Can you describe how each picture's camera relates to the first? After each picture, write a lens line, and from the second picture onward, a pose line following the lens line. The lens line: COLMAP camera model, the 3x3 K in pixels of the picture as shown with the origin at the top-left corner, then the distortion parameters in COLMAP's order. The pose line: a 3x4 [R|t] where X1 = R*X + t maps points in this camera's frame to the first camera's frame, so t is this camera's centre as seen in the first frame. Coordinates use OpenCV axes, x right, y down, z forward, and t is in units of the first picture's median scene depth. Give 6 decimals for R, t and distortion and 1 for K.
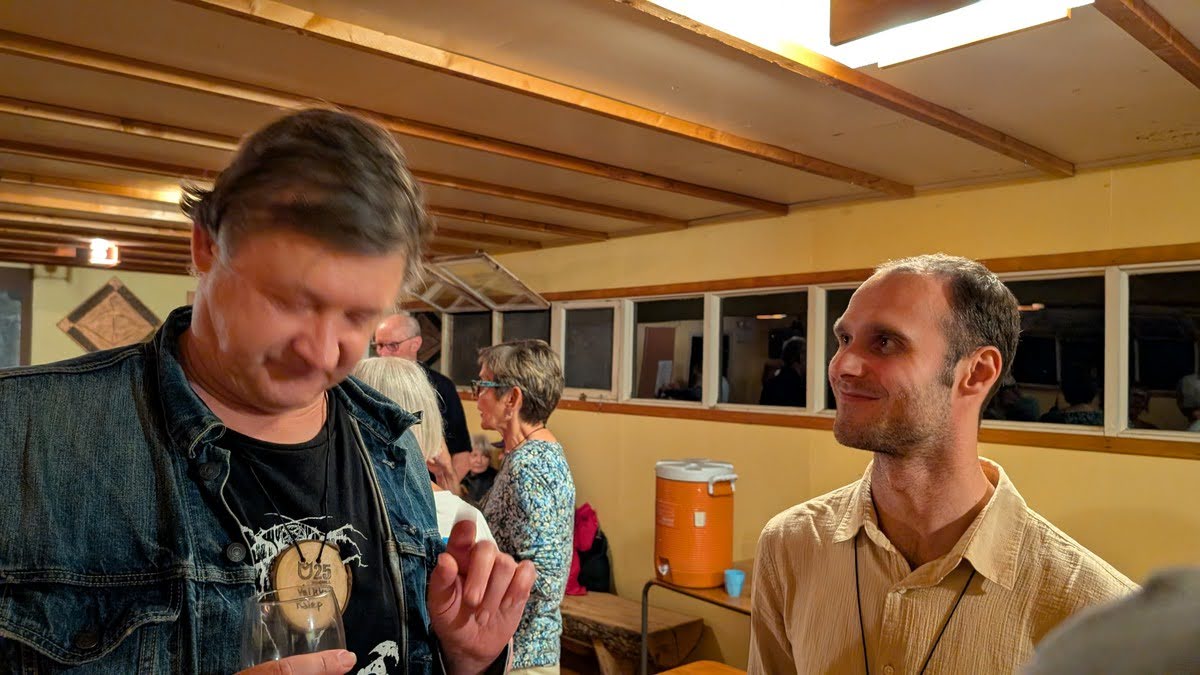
lens RADIAL K [[880.9, 0, 600.0], [0, 880.9, 337.5], [0, 0, 1]] dist [0.060396, -0.066427]
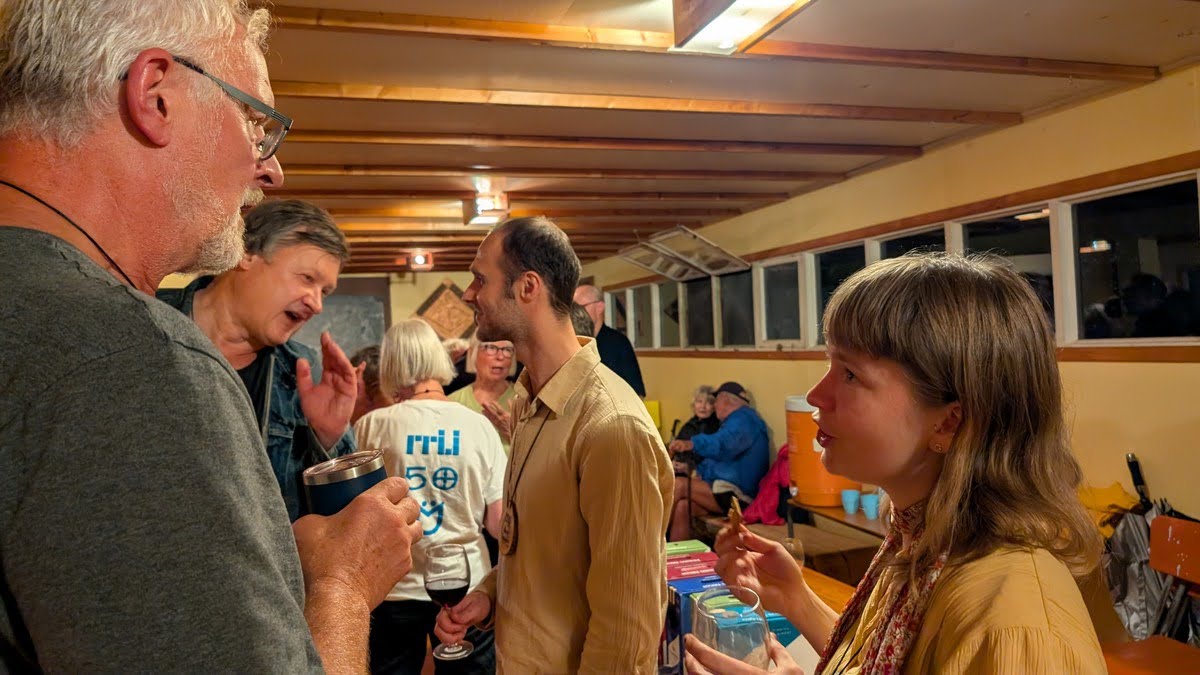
lens RADIAL K [[880.9, 0, 600.0], [0, 880.9, 337.5], [0, 0, 1]] dist [0.060396, -0.066427]
pose [[0.914645, -0.066433, -0.398762, 0.209252], [0.079562, 0.996694, 0.016445, 0.019855], [0.396352, -0.046768, 0.916907, -0.081472]]
